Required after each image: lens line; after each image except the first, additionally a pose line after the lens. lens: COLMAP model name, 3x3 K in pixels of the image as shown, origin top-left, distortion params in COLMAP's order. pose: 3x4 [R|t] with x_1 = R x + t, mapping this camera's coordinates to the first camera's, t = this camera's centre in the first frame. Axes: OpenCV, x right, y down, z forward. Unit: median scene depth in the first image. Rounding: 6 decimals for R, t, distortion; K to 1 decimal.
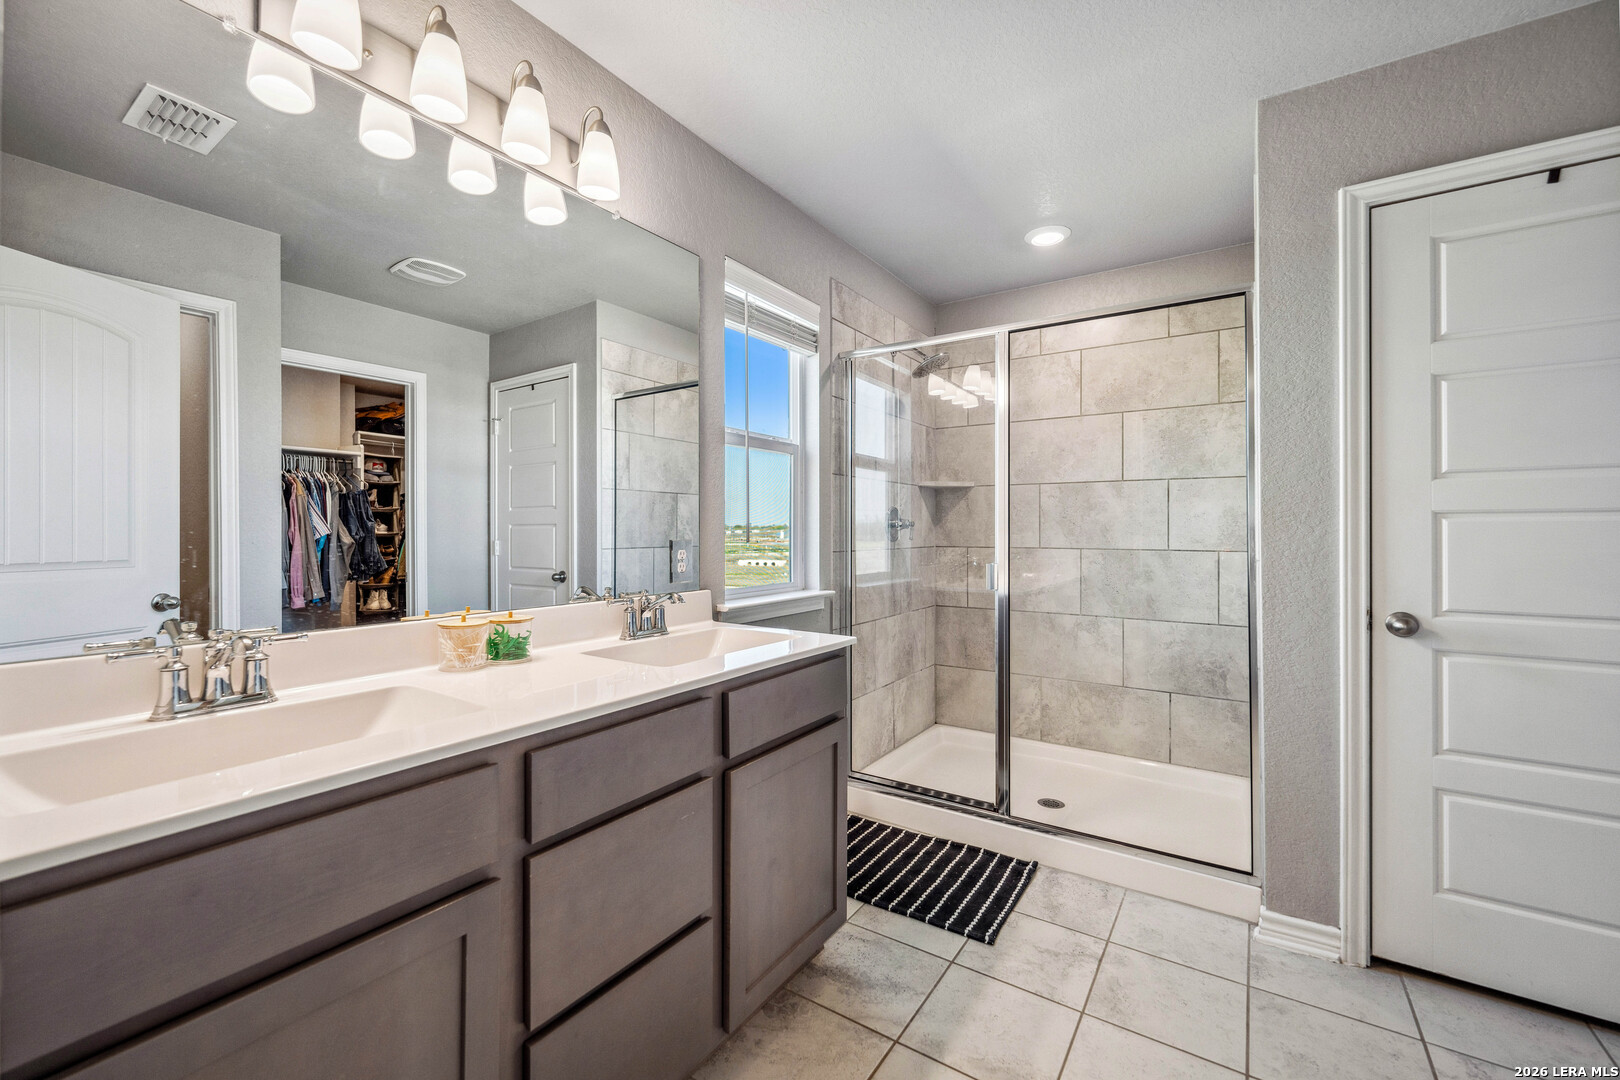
lens RADIAL K [[656.4, 0, 806.8], [0, 656.4, 536.9], [0, 0, 1]] dist [-0.000088, 0.000088]
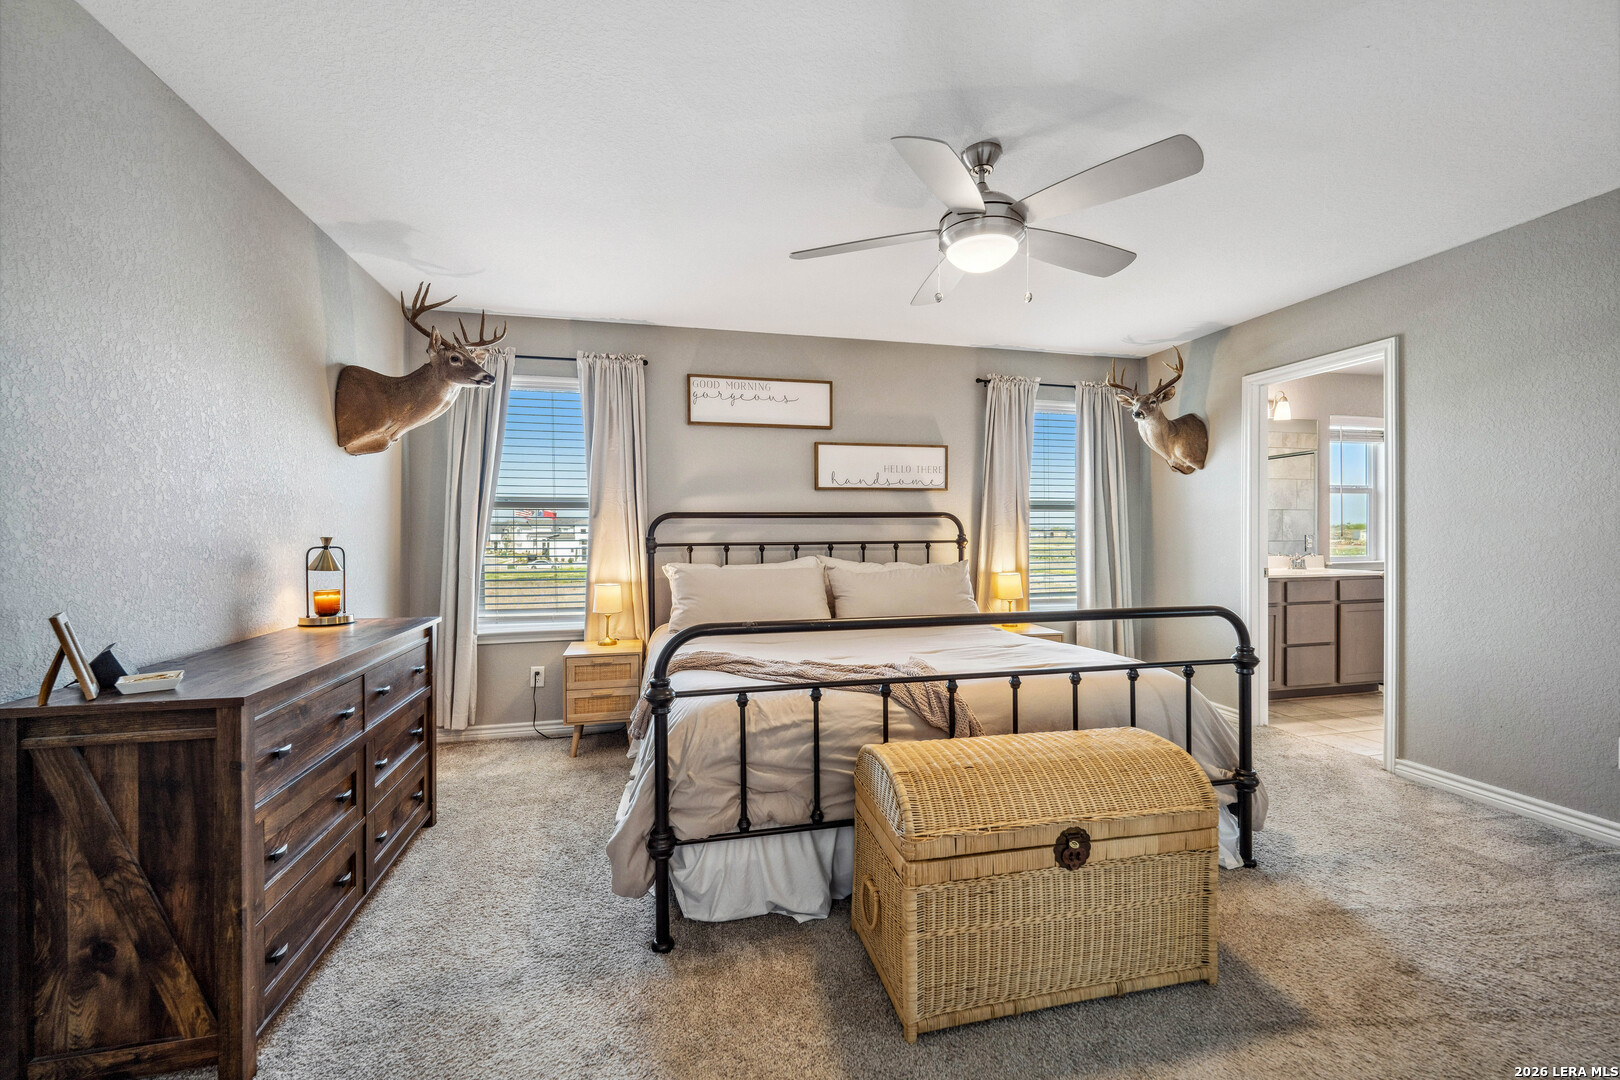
lens RADIAL K [[656.4, 0, 806.8], [0, 656.4, 536.9], [0, 0, 1]] dist [-0.000088, 0.000088]
pose [[0.739427, 0.004125, -0.673224, 0.122059], [-0.002917, 0.999991, 0.002923, 0.012415], [0.673230, -0.000197, 0.739433, -3.289532]]
